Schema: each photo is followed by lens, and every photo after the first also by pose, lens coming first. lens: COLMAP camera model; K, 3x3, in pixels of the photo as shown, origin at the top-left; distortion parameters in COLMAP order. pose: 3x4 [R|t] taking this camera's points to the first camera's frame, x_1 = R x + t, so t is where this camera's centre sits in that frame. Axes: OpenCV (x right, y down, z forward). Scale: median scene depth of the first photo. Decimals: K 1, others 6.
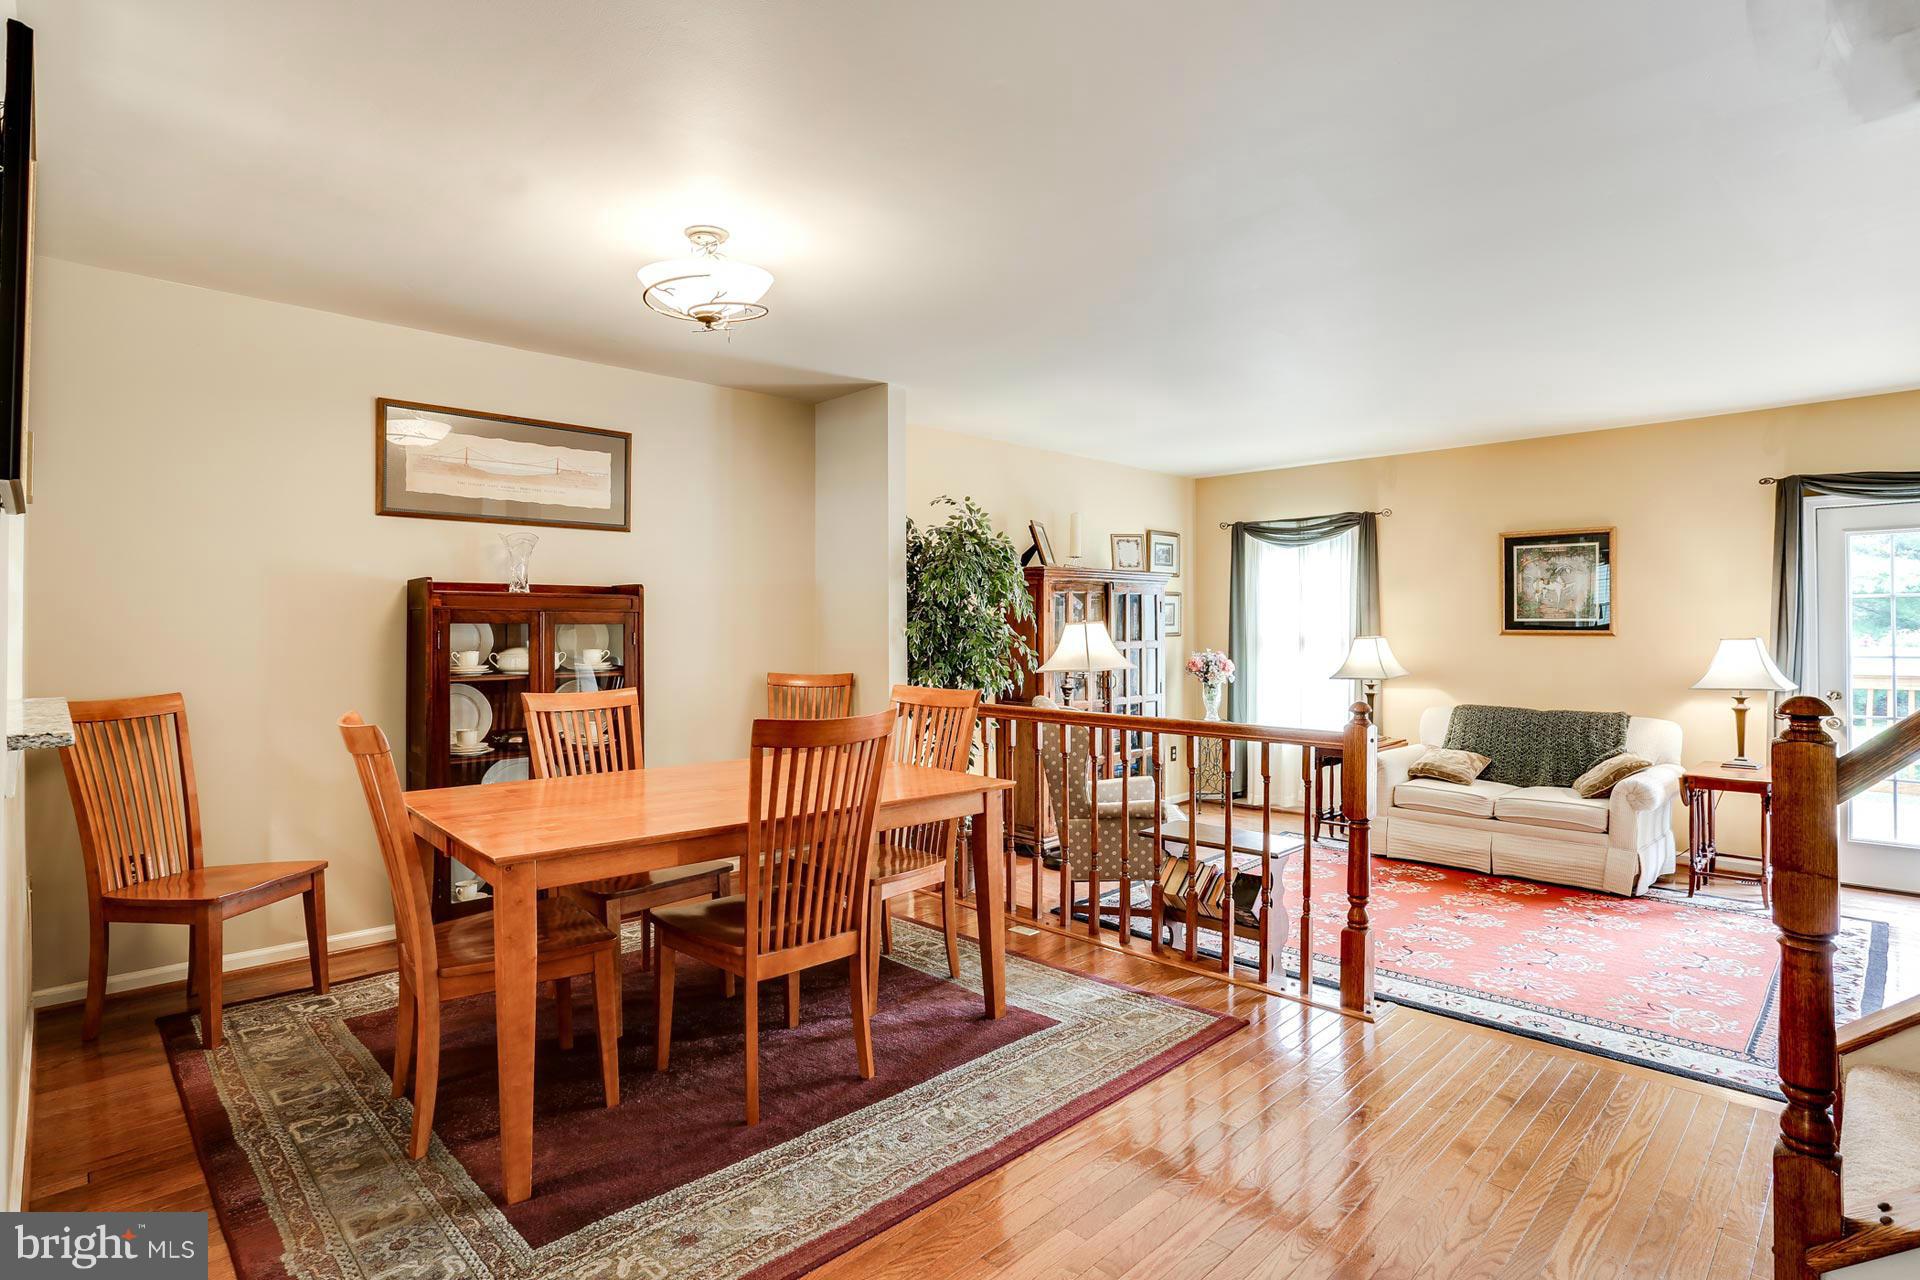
lens RADIAL K [[1034.5, 0, 962.8], [0, 1034.5, 611.9], [0, 0, 1]] dist [-0.050875, 0.036037]
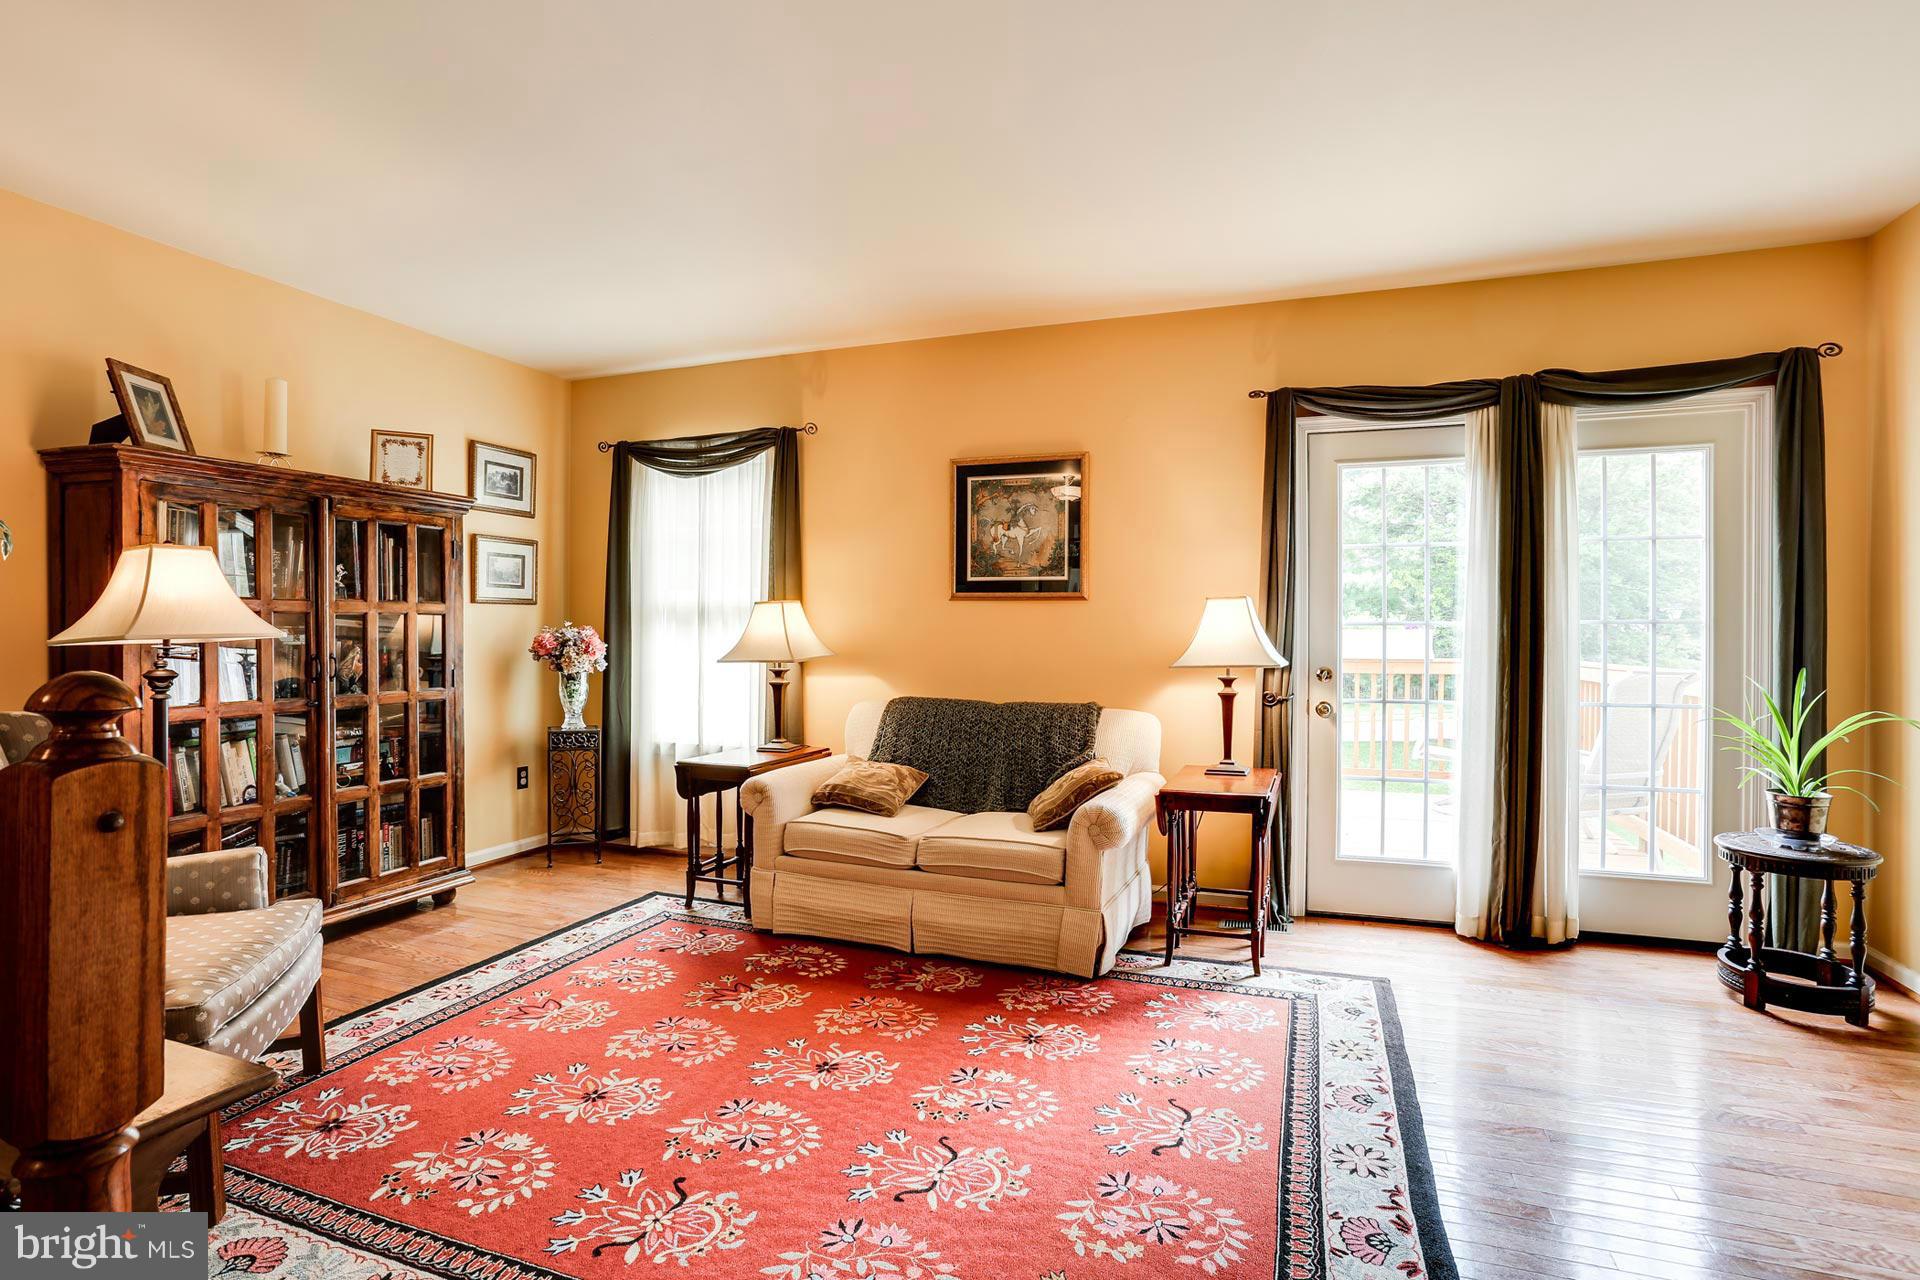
lens RADIAL K [[1034.5, 0, 962.8], [0, 1034.5, 611.9], [0, 0, 1]] dist [-0.050875, 0.036037]
pose [[0.913126, 0.011747, 0.407507, 0.262187], [-0.011199, 0.999930, -0.003731, 0.037632], [-0.407523, -0.001157, 0.913194, 0.364714]]
